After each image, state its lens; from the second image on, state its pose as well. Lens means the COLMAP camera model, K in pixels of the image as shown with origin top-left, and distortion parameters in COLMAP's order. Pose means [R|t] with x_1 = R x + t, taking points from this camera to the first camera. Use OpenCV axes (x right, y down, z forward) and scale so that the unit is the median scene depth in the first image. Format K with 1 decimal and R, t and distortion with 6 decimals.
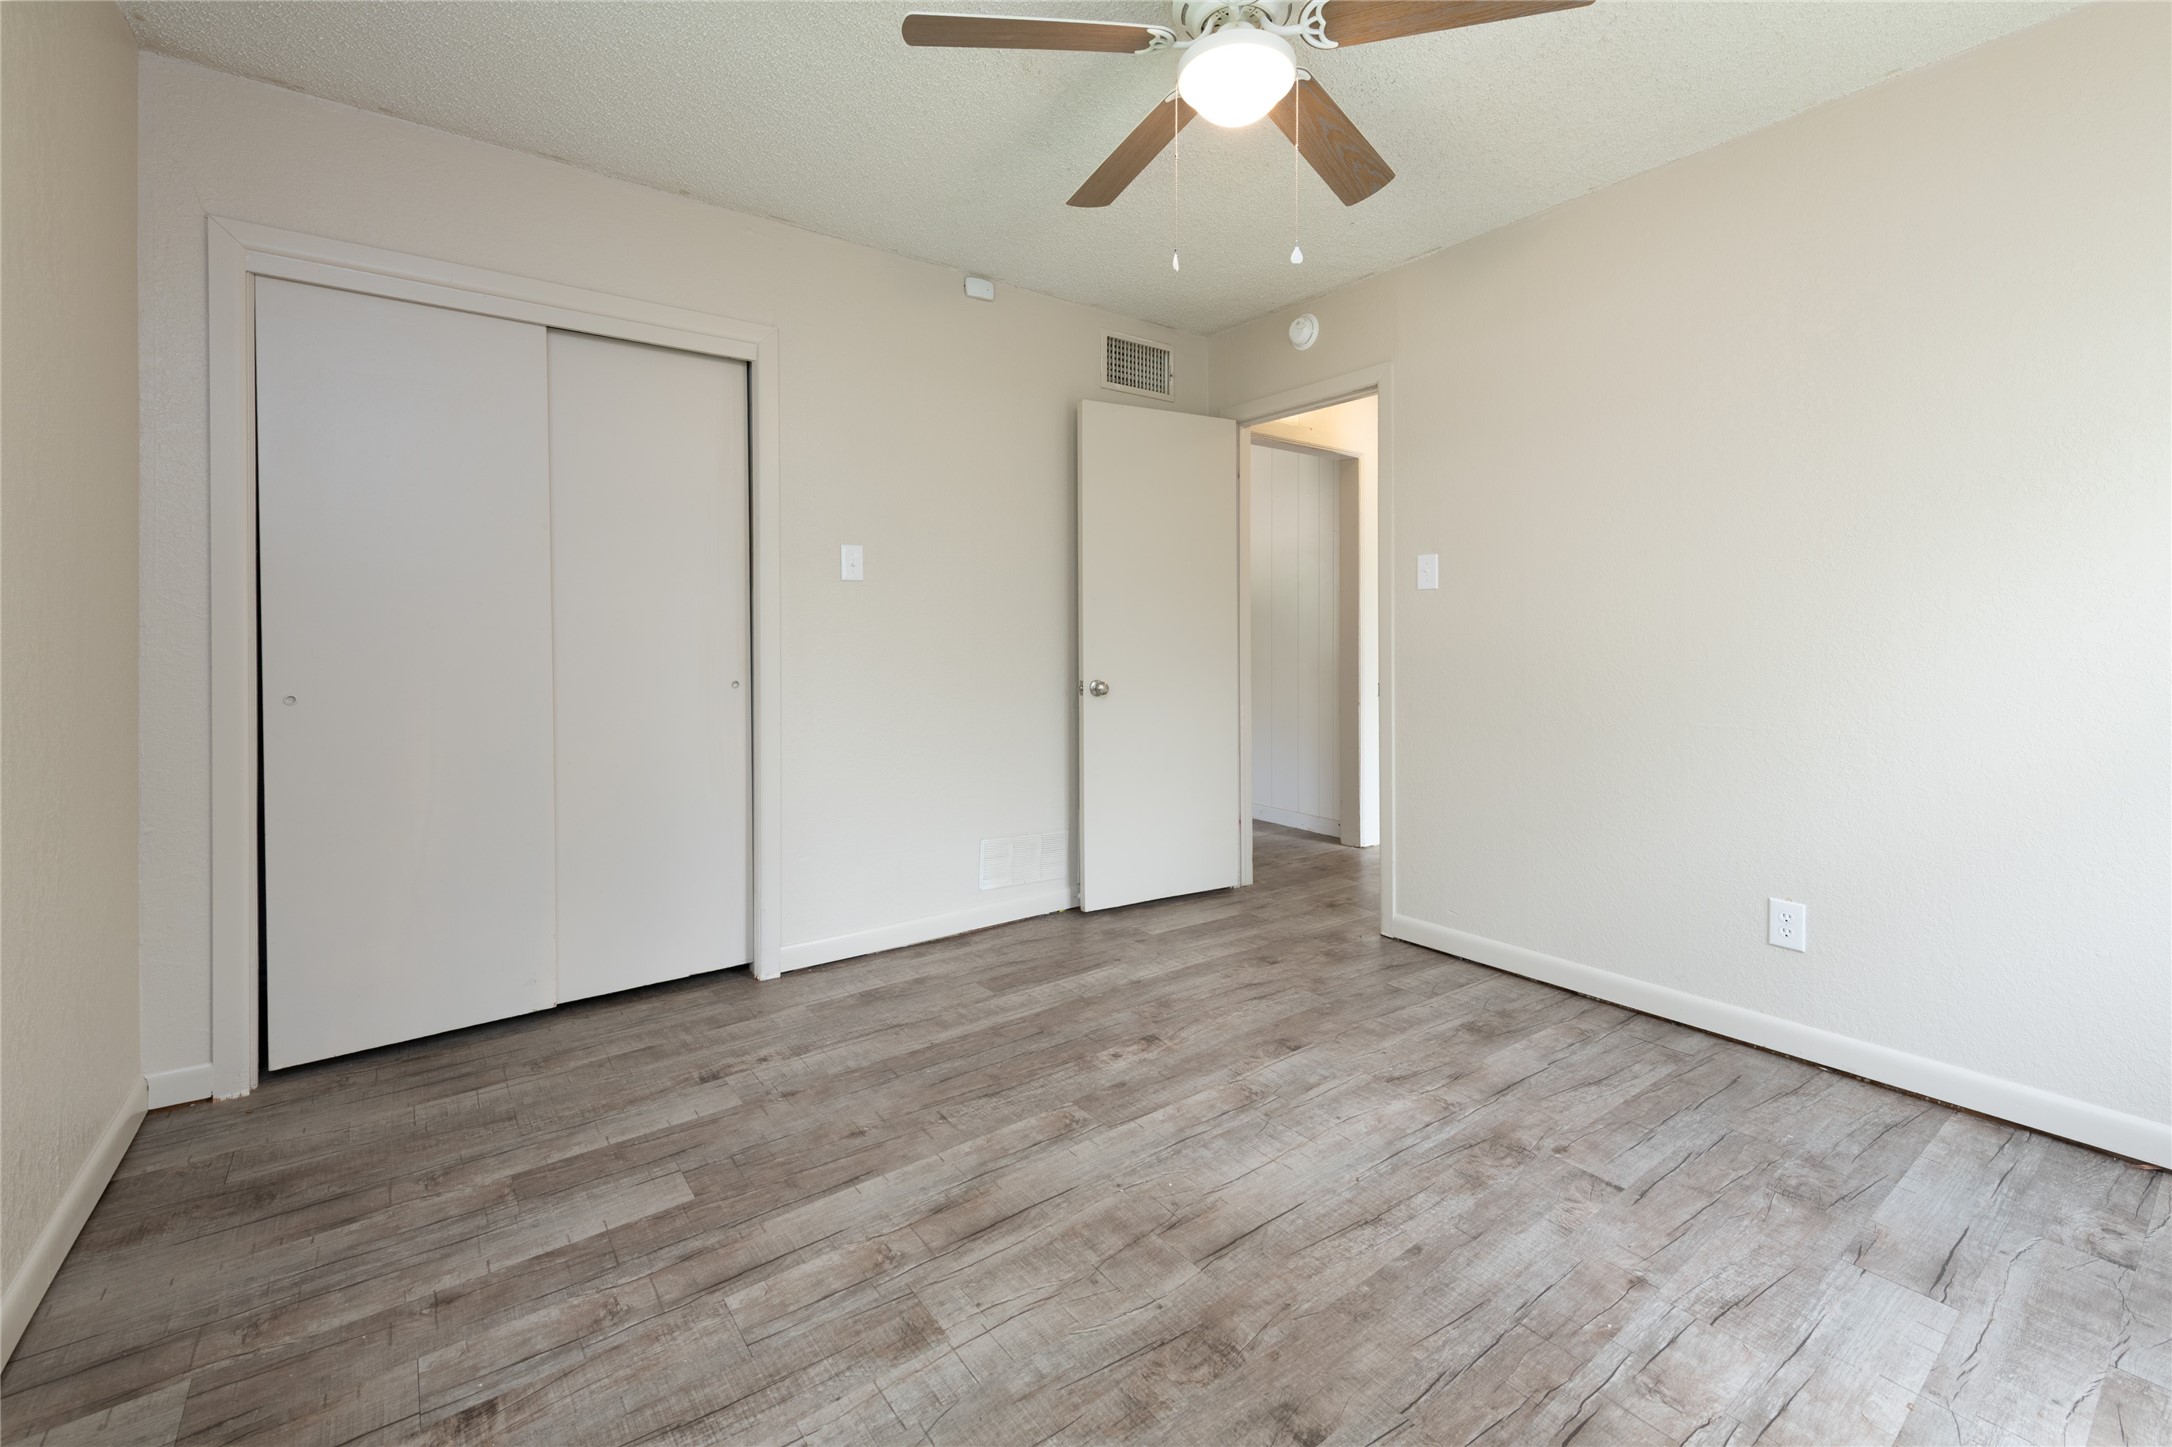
lens RADIAL K [[915.4, 0, 1096.4], [0, 915.4, 644.4], [0, 0, 1]] dist [0.015093, -0.001275]
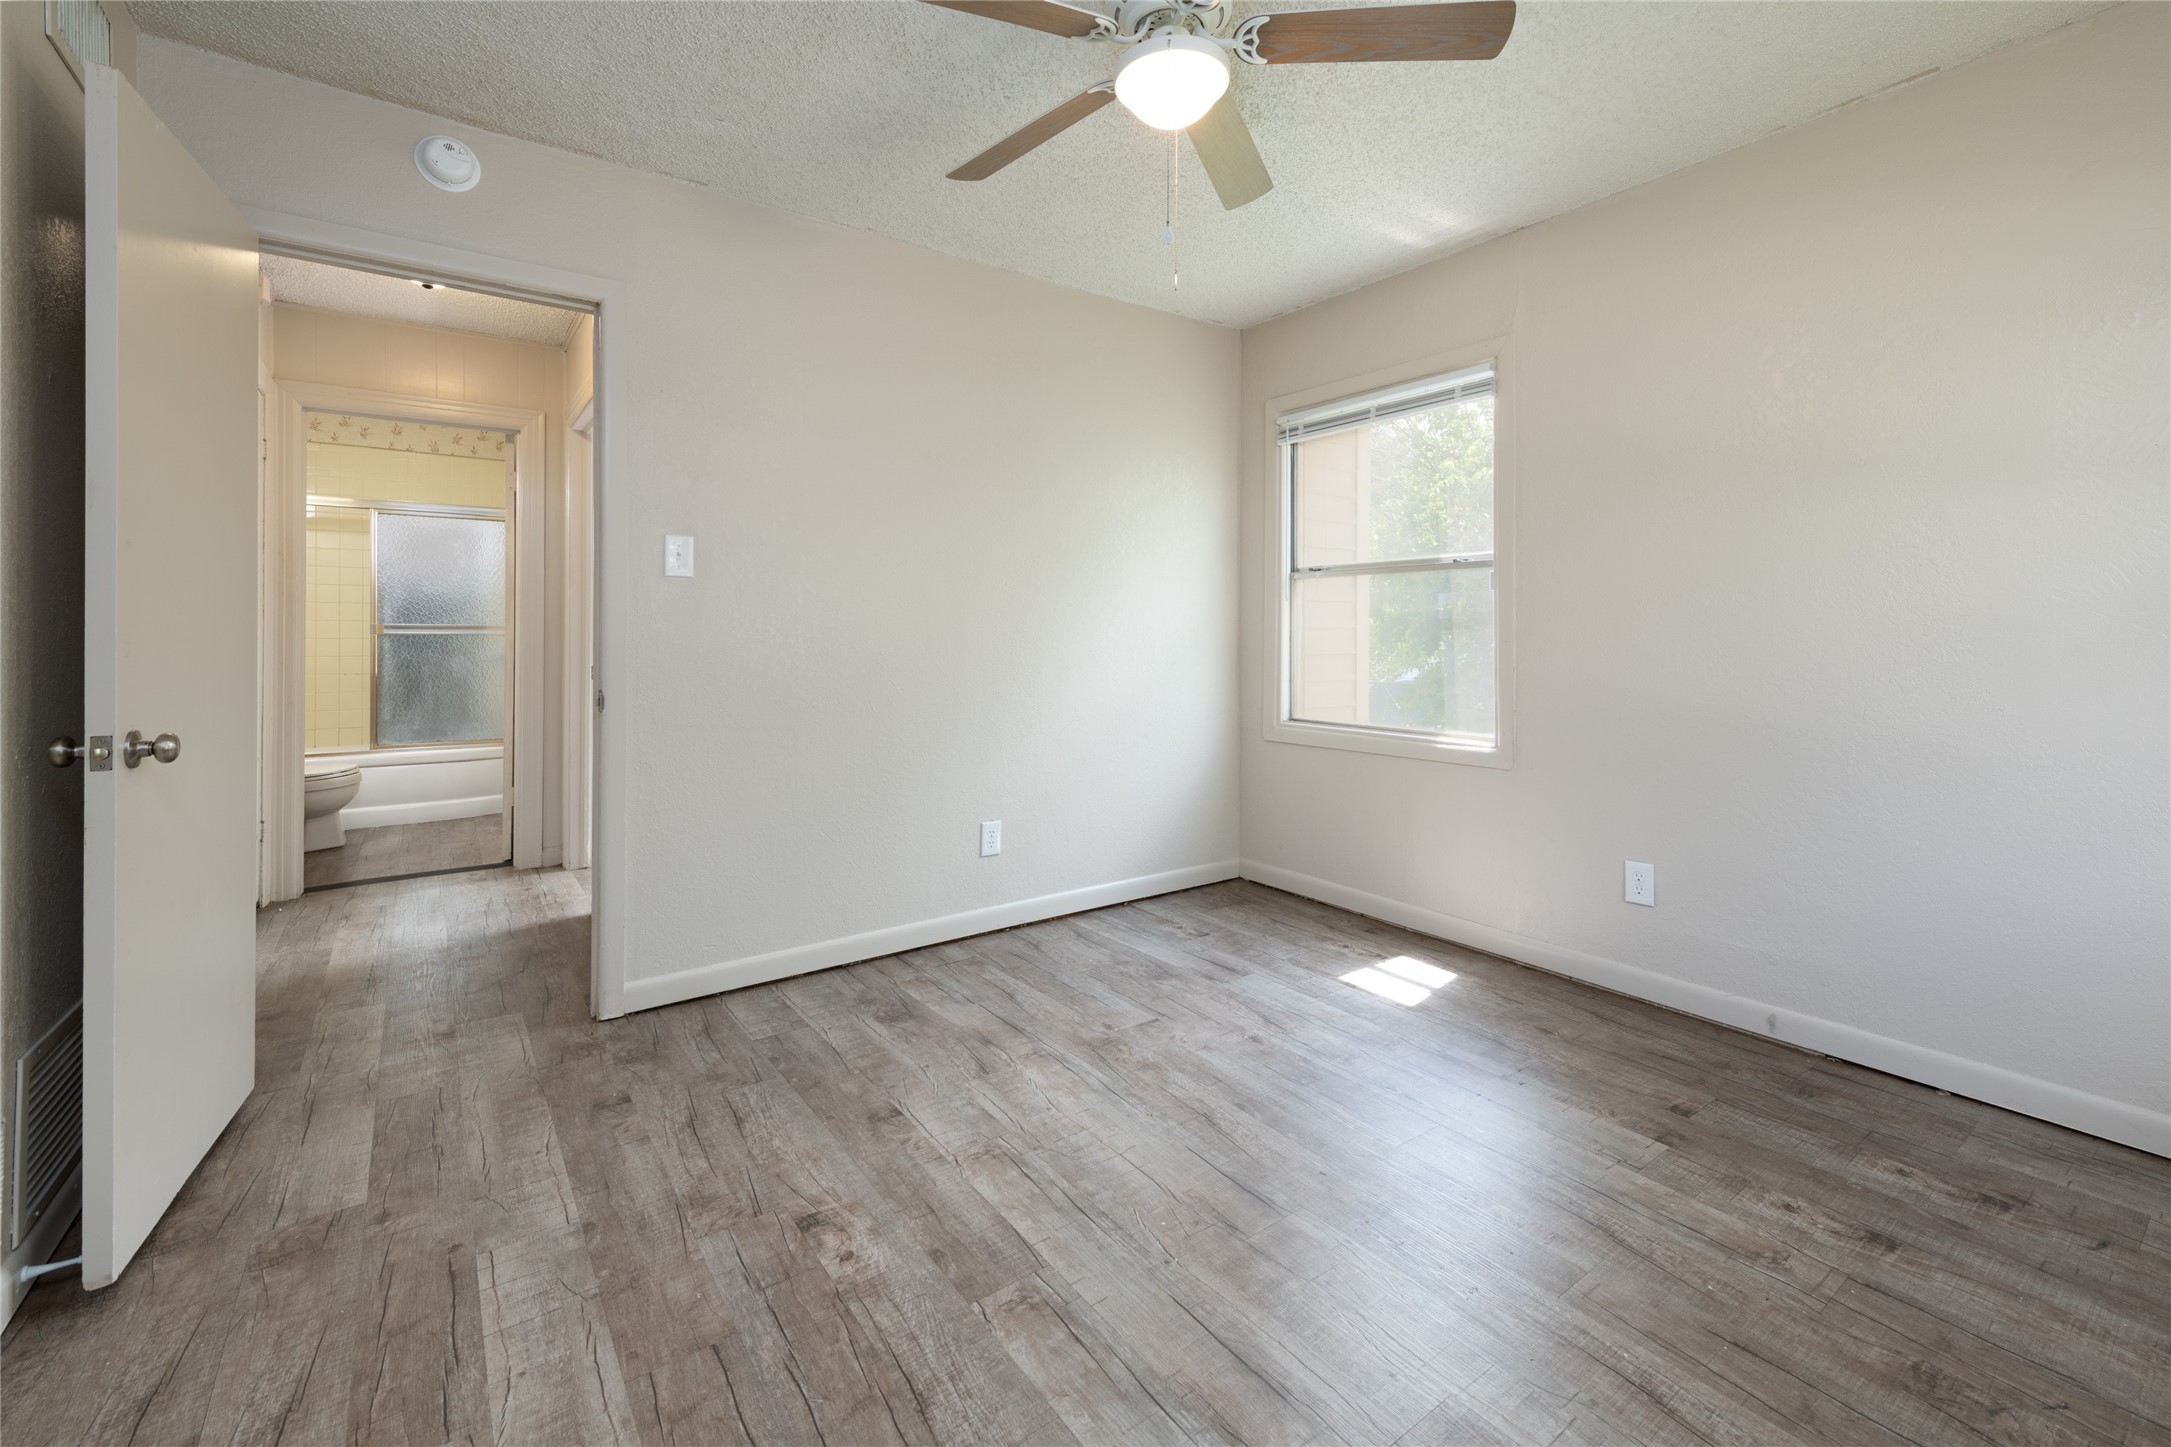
lens RADIAL K [[915.0, 0, 1129.4], [0, 915.0, 625.5], [0, 0, 1]] dist [0.015093, -0.001275]
pose [[0.006713, 0.010021, 0.999927, -0.728929], [0.006835, 0.999926, -0.010067, -0.005241], [-0.999954, 0.006902, 0.006644, 0.874981]]
